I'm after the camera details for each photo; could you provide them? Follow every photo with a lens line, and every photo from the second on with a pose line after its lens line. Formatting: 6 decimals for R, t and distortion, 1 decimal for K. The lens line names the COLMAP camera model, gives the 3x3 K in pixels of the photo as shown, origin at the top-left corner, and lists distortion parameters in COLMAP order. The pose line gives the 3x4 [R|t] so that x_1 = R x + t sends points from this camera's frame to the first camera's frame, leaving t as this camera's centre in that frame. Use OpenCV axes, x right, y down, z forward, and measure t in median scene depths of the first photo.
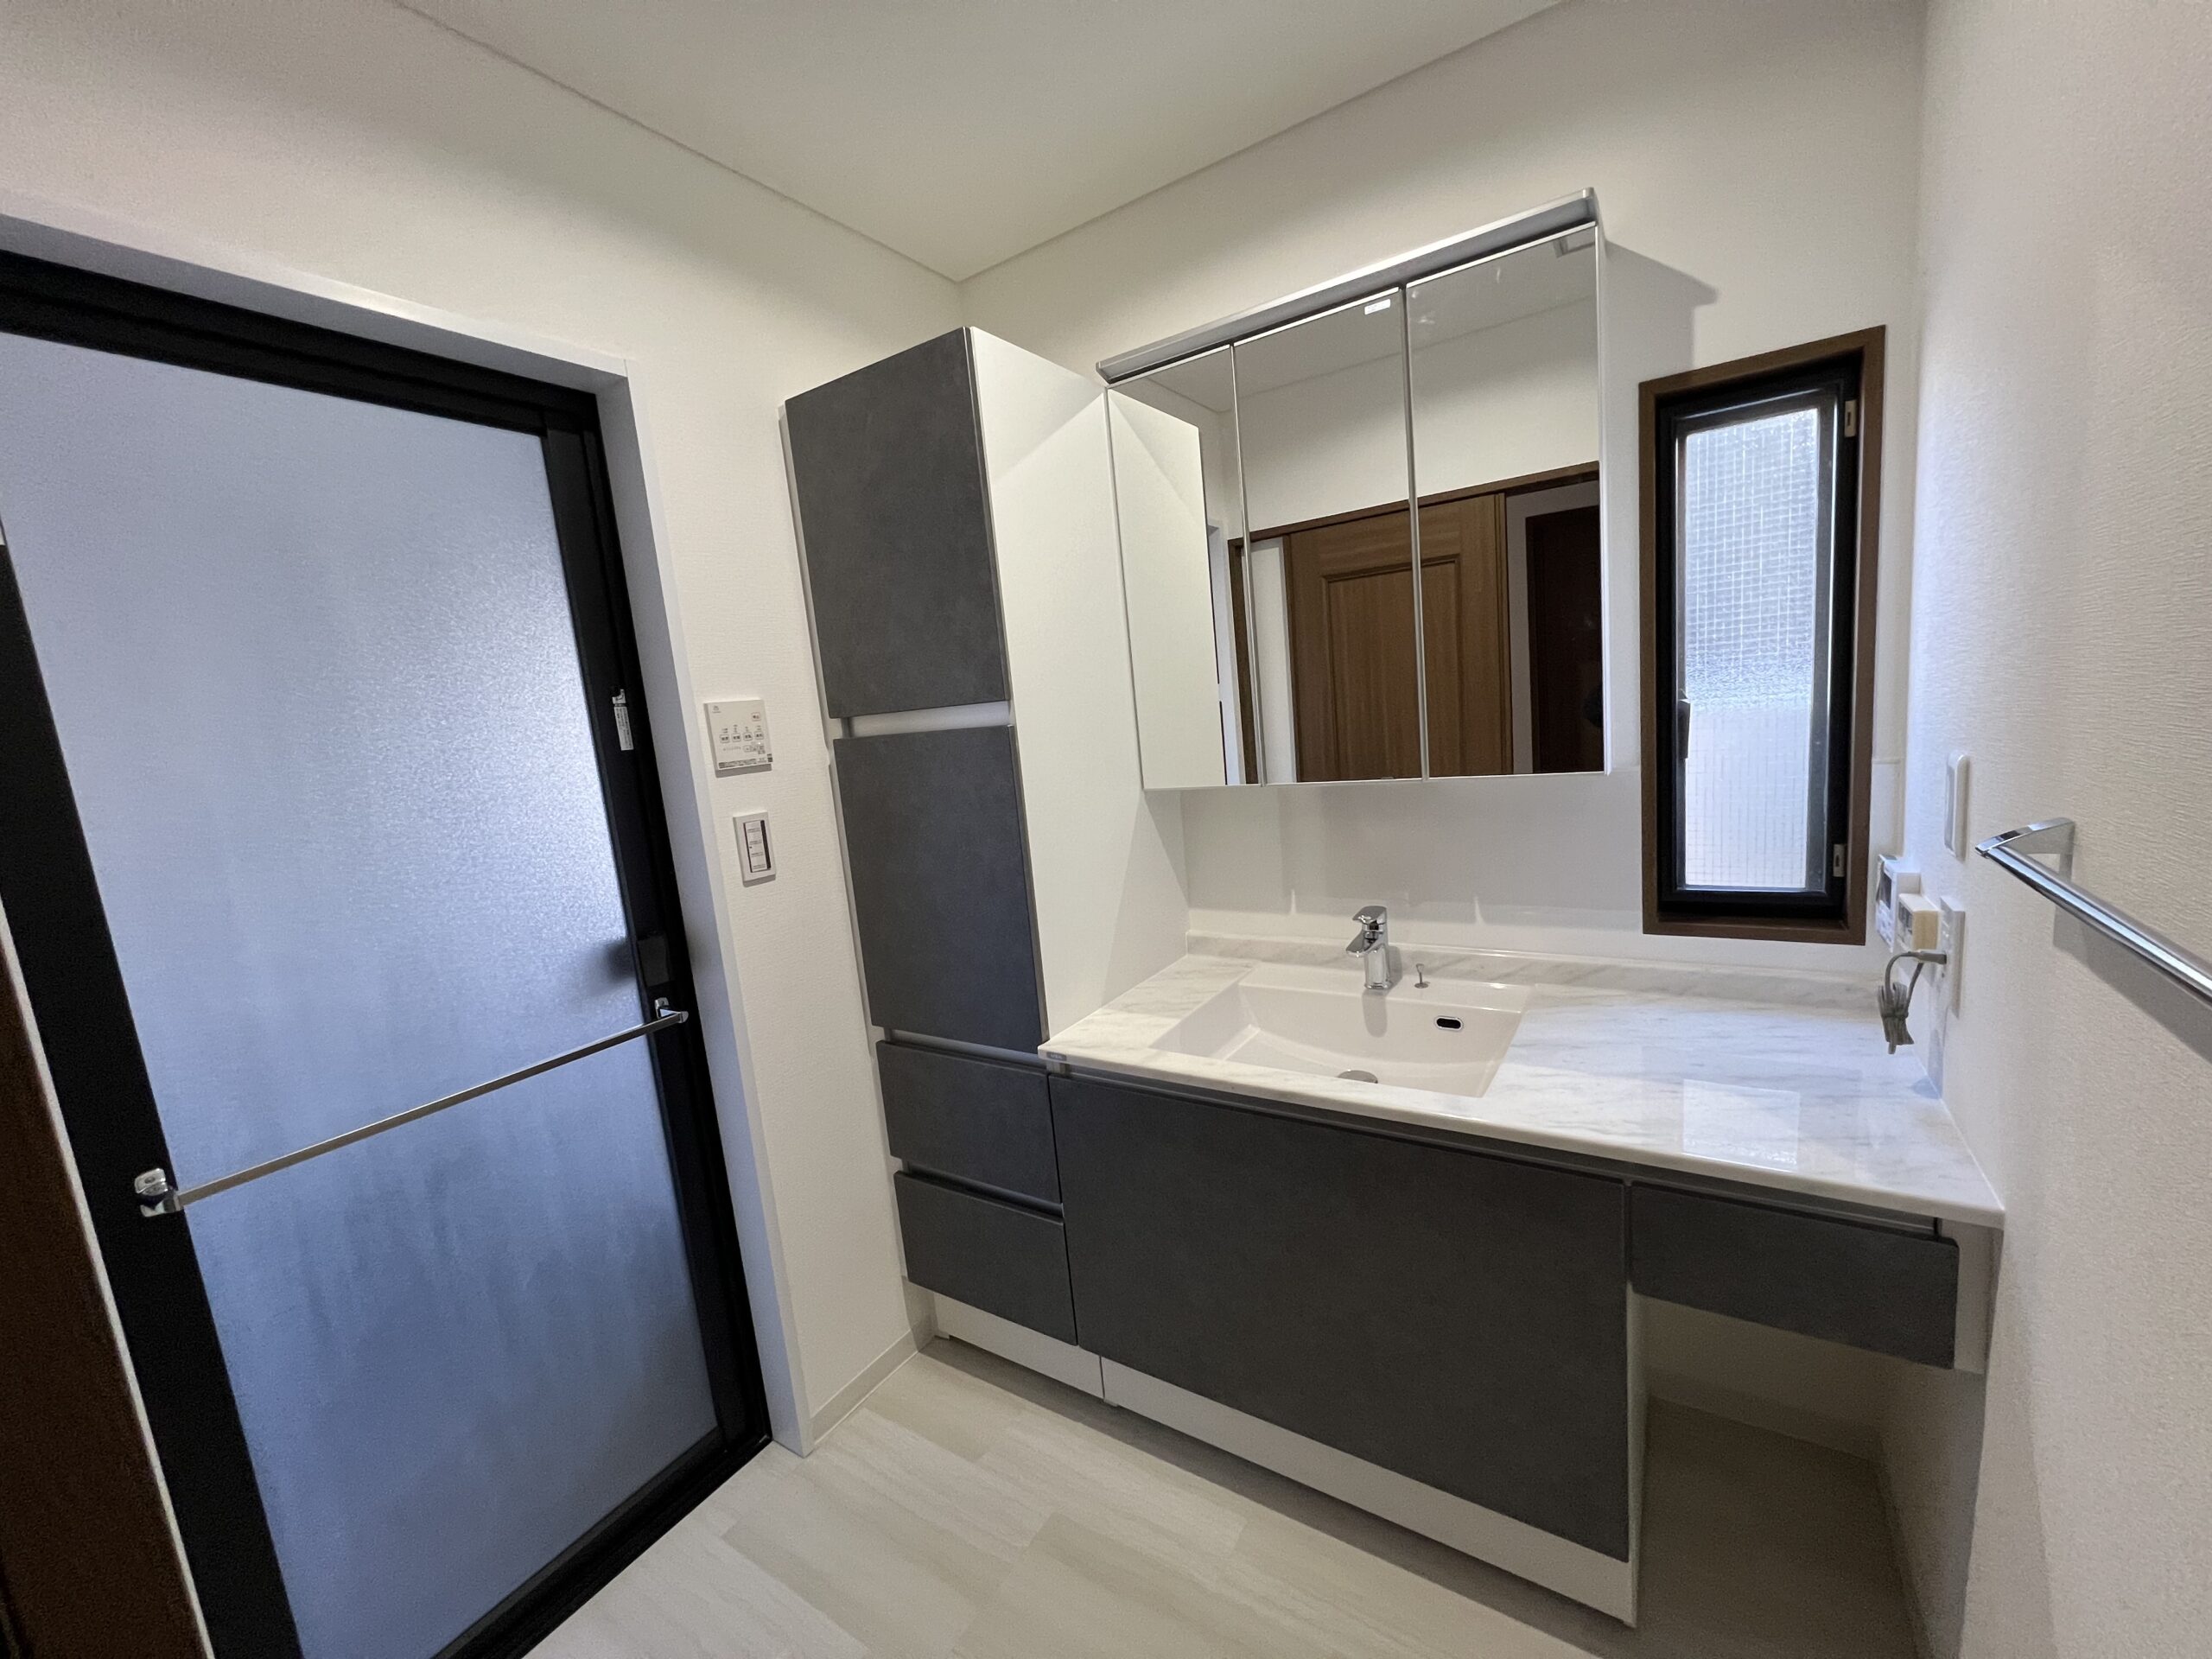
lens RADIAL K [[882.2, 0, 1108.9], [0, 882.2, 831.3], [0, 0, 1]] dist [-0.001411, 0.000213]
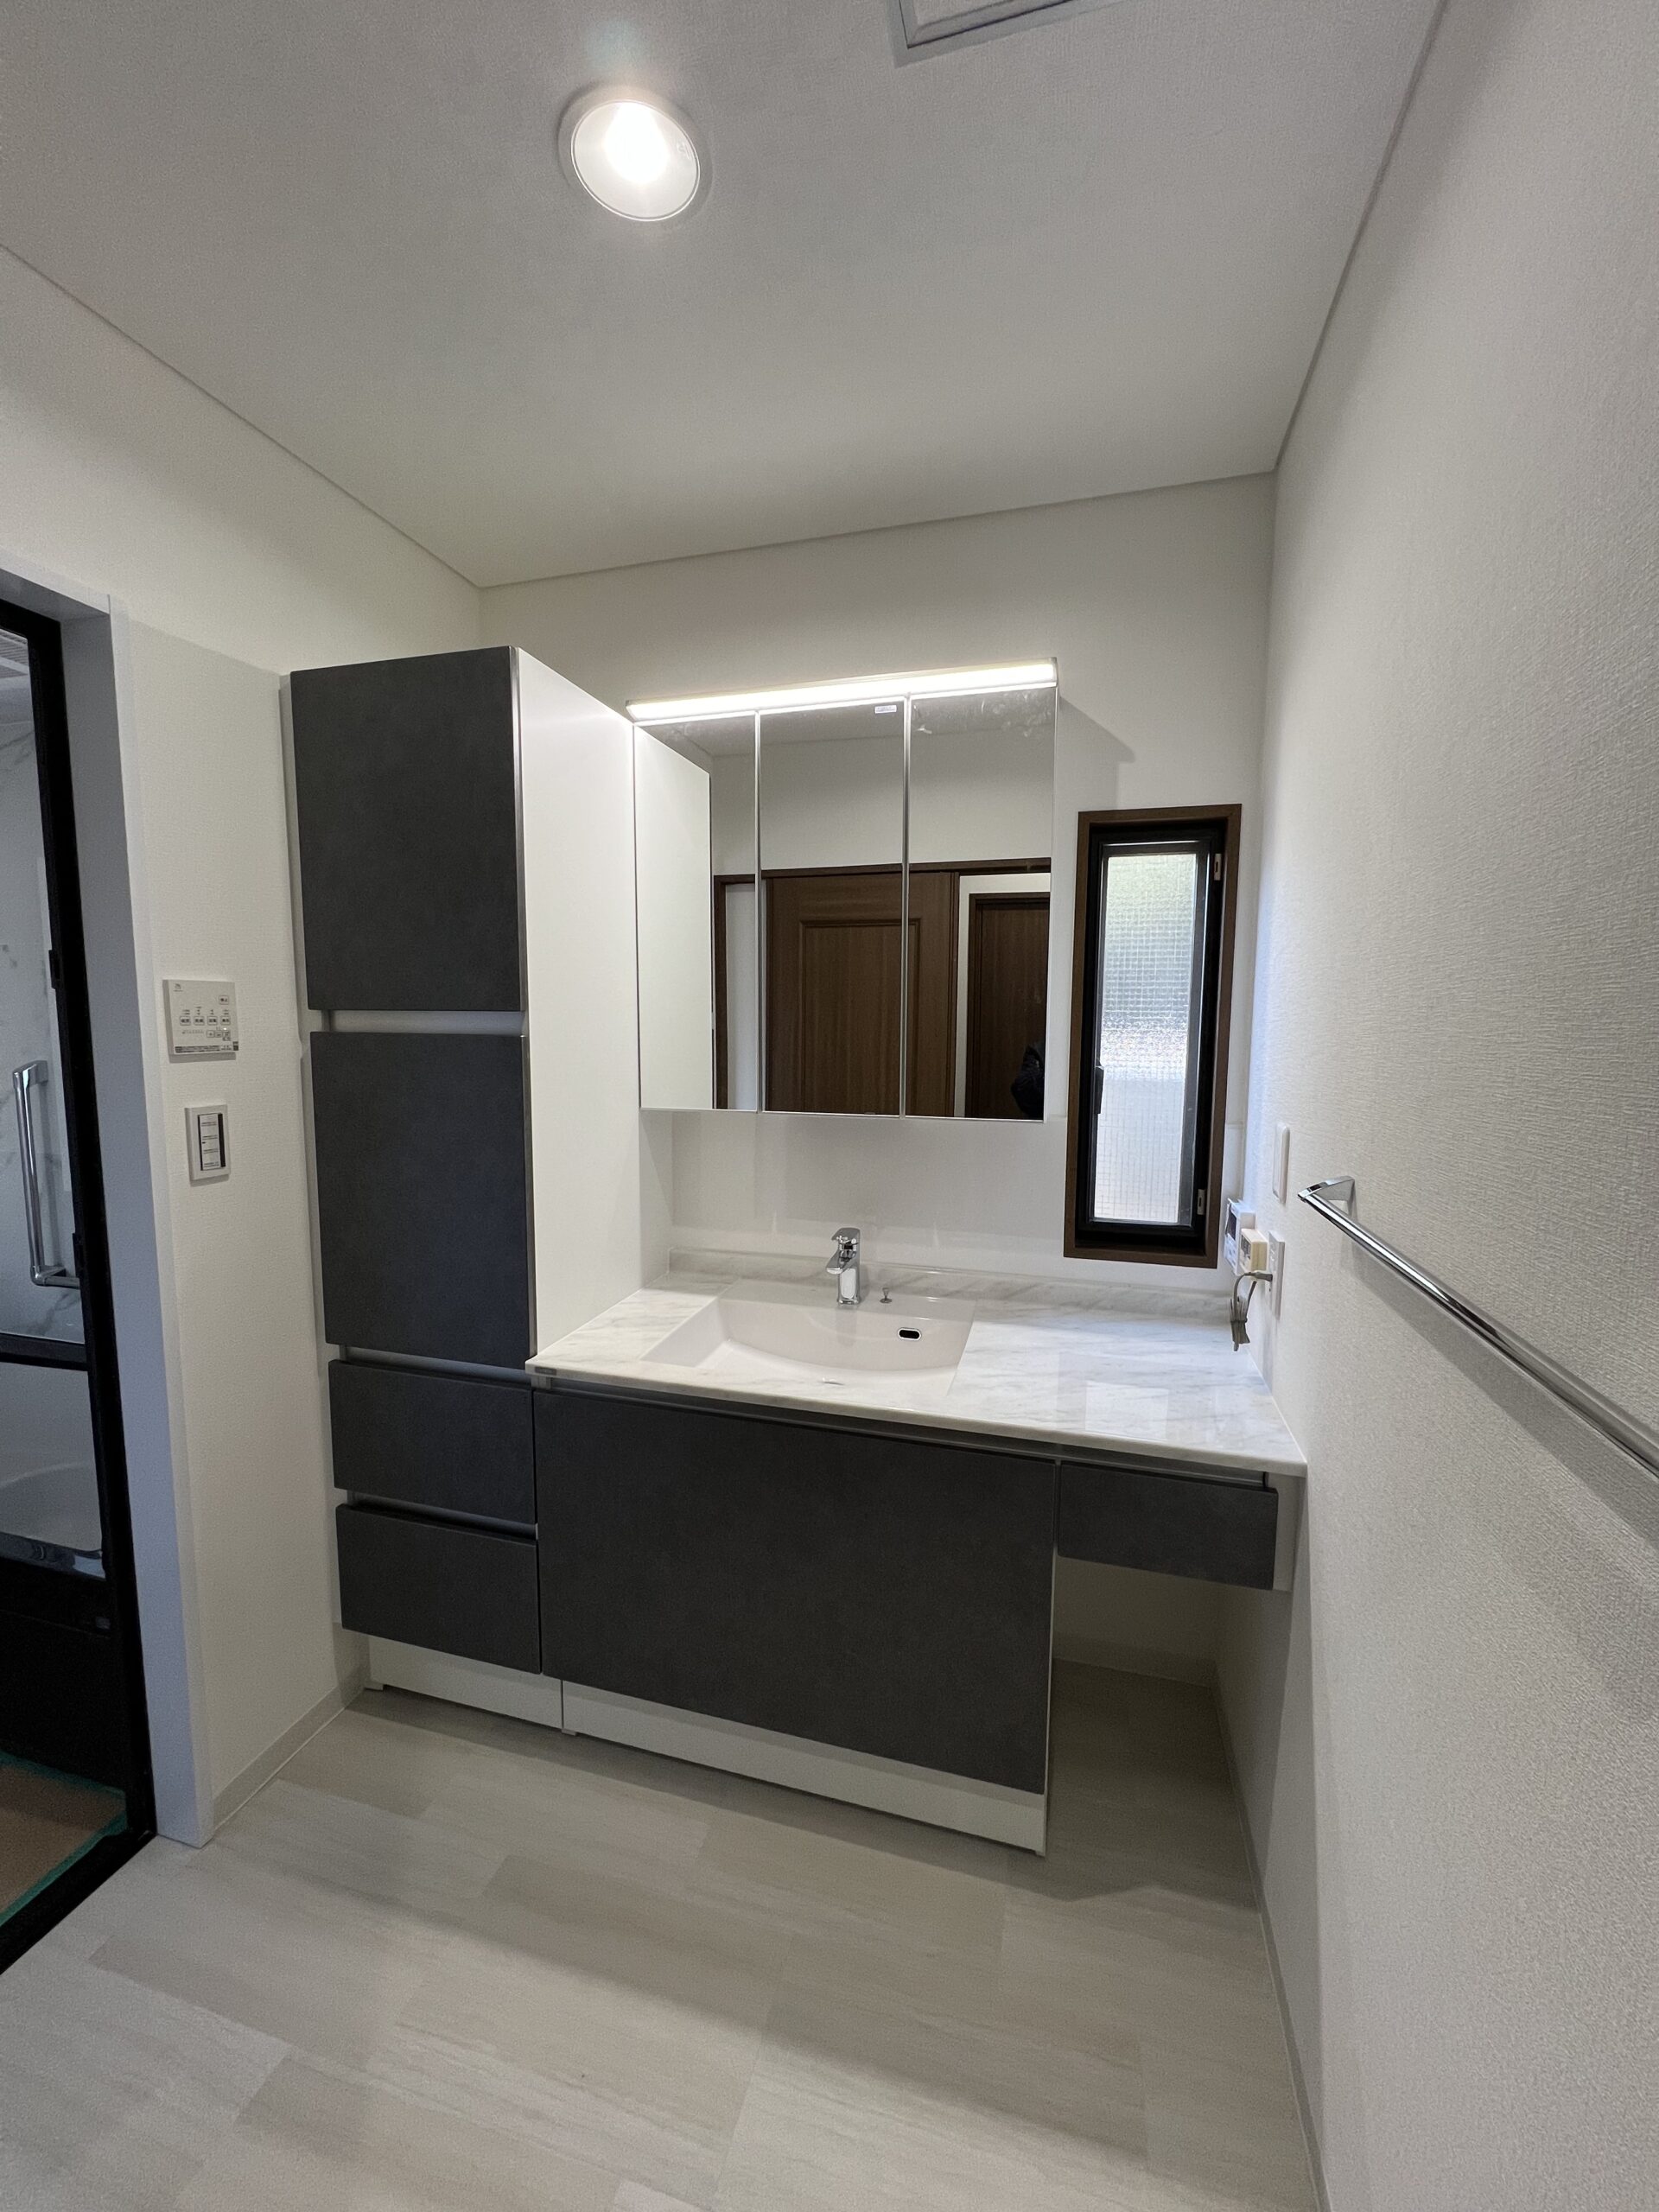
lens RADIAL K [[882.2, 0, 824.3], [0, 882.2, 1100.5], [0, 0, 1]] dist [-0.001411, 0.000213]
pose [[0.950708, 0.071243, 0.301793, -0.083474], [-0.053431, 0.996329, -0.066882, 0.001659], [-0.305450, 0.047460, 0.951025, -0.055192]]
